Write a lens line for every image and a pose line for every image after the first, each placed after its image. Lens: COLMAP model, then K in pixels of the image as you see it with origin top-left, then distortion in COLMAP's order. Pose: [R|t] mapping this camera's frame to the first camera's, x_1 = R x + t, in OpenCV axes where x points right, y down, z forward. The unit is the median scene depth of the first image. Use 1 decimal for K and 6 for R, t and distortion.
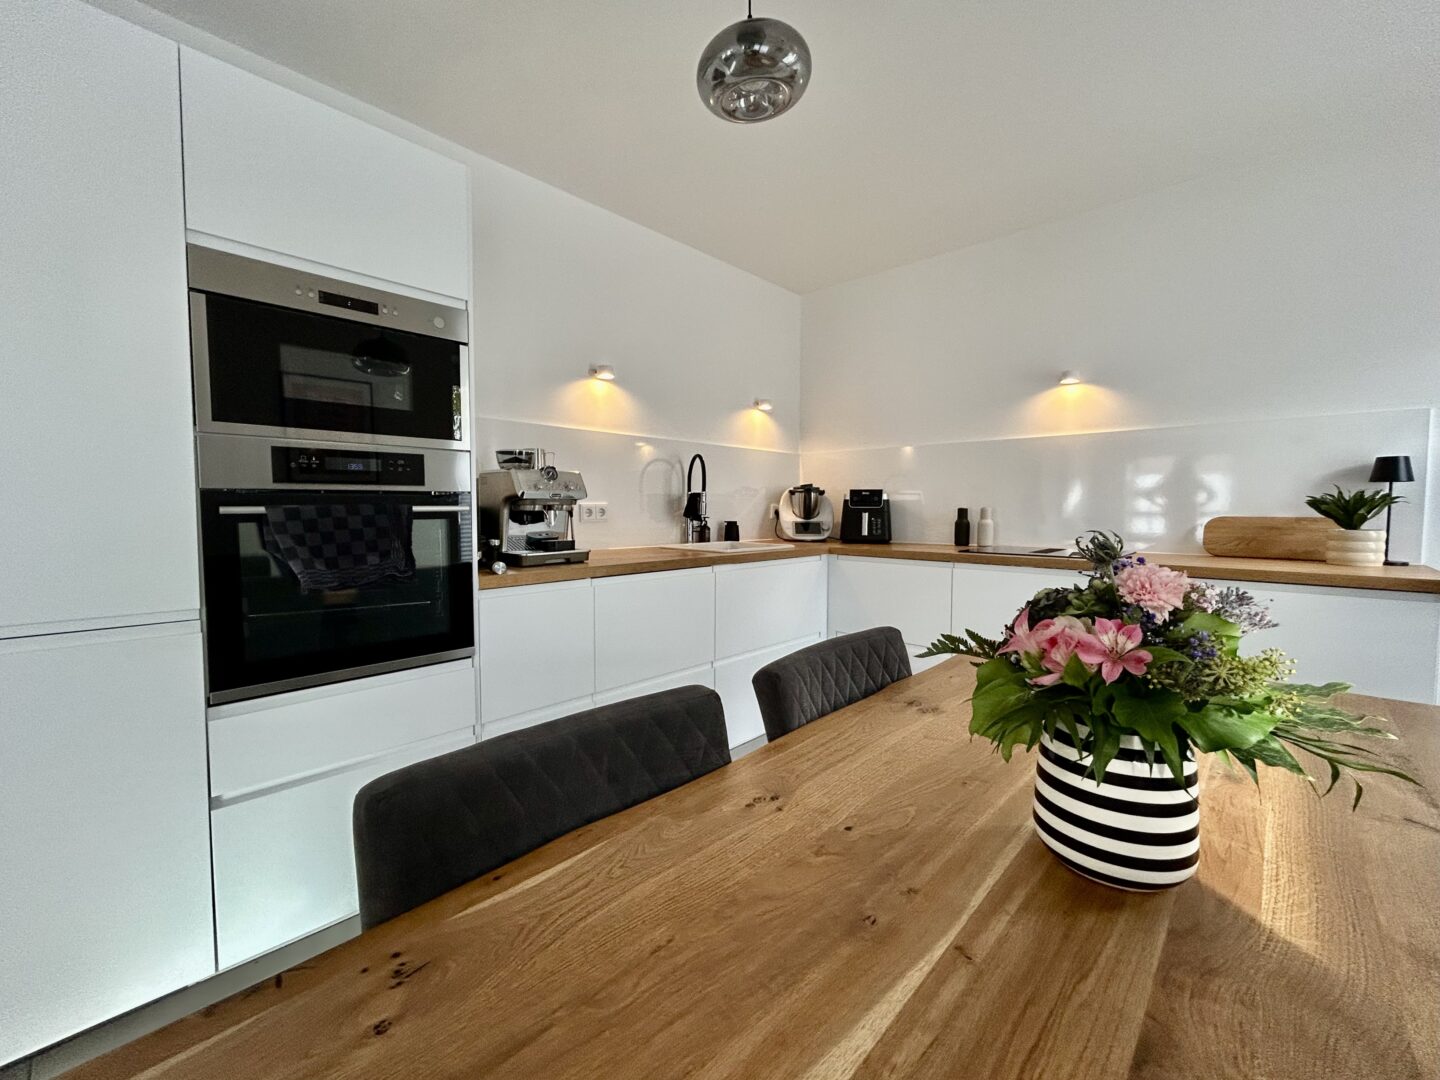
lens RADIAL K [[580.2, 0, 717.8], [0, 580.2, 526.0], [0, 0, 1]] dist [0.000700, -0.000130]
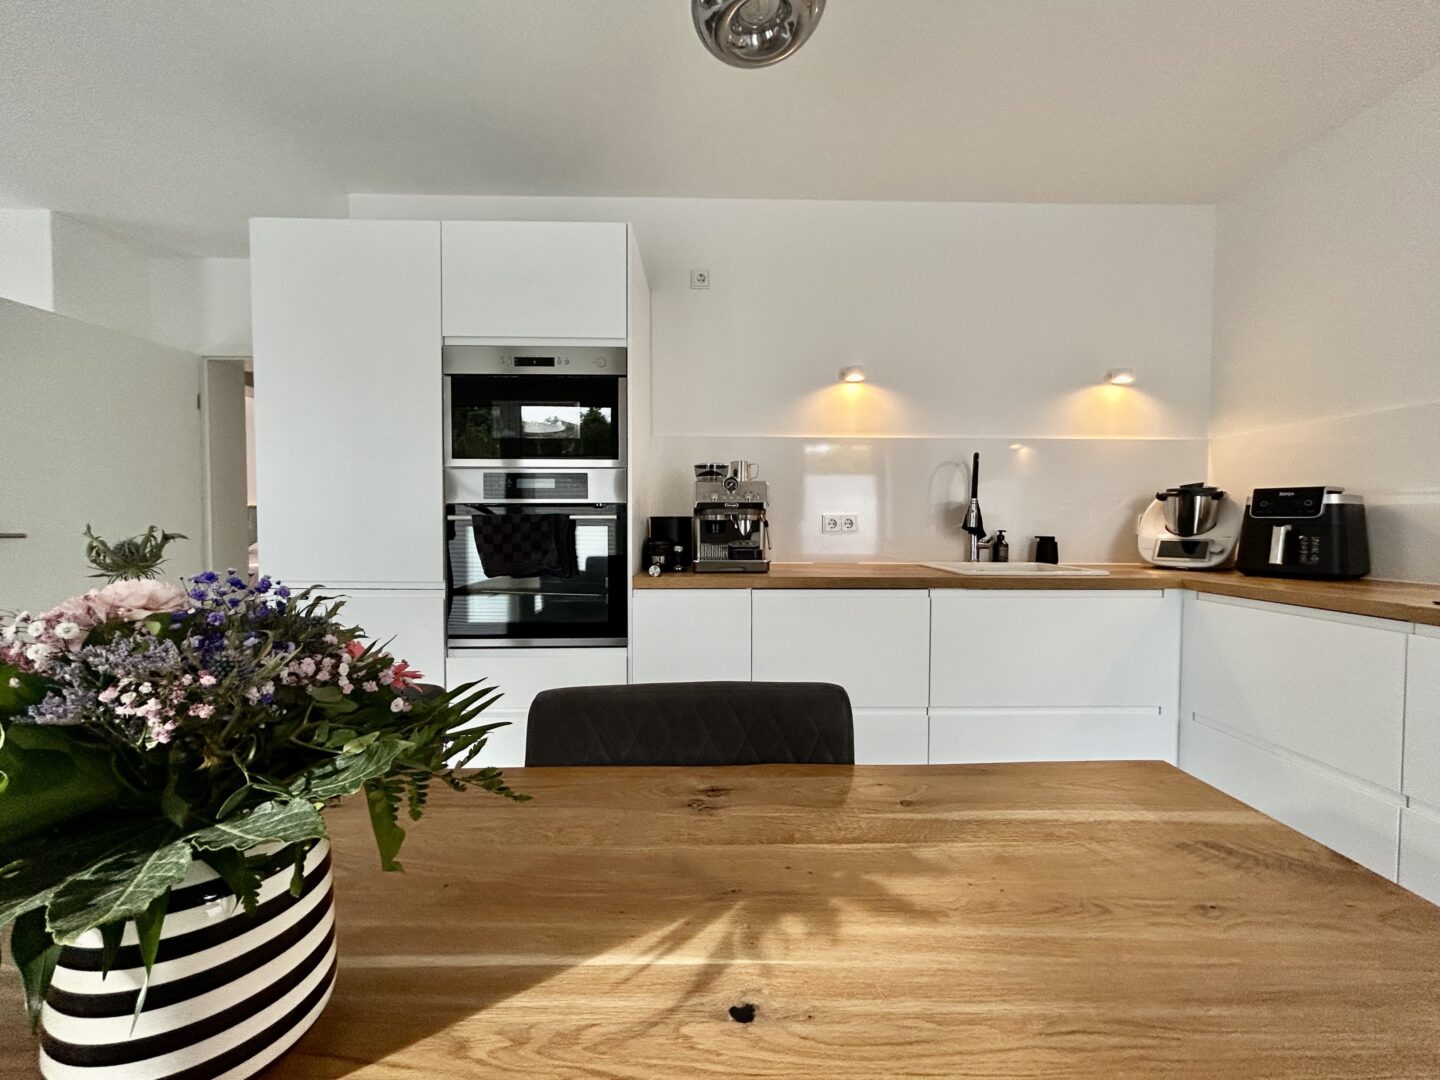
lens RADIAL K [[580.2, 0, 717.8], [0, 580.2, 526.0], [0, 0, 1]] dist [0.000700, -0.000130]
pose [[0.709222, 0.007150, -0.704949, 0.267158], [-0.024723, 0.999586, -0.014734, -0.000187], [0.704551, 0.027878, 0.709105, 0.163192]]
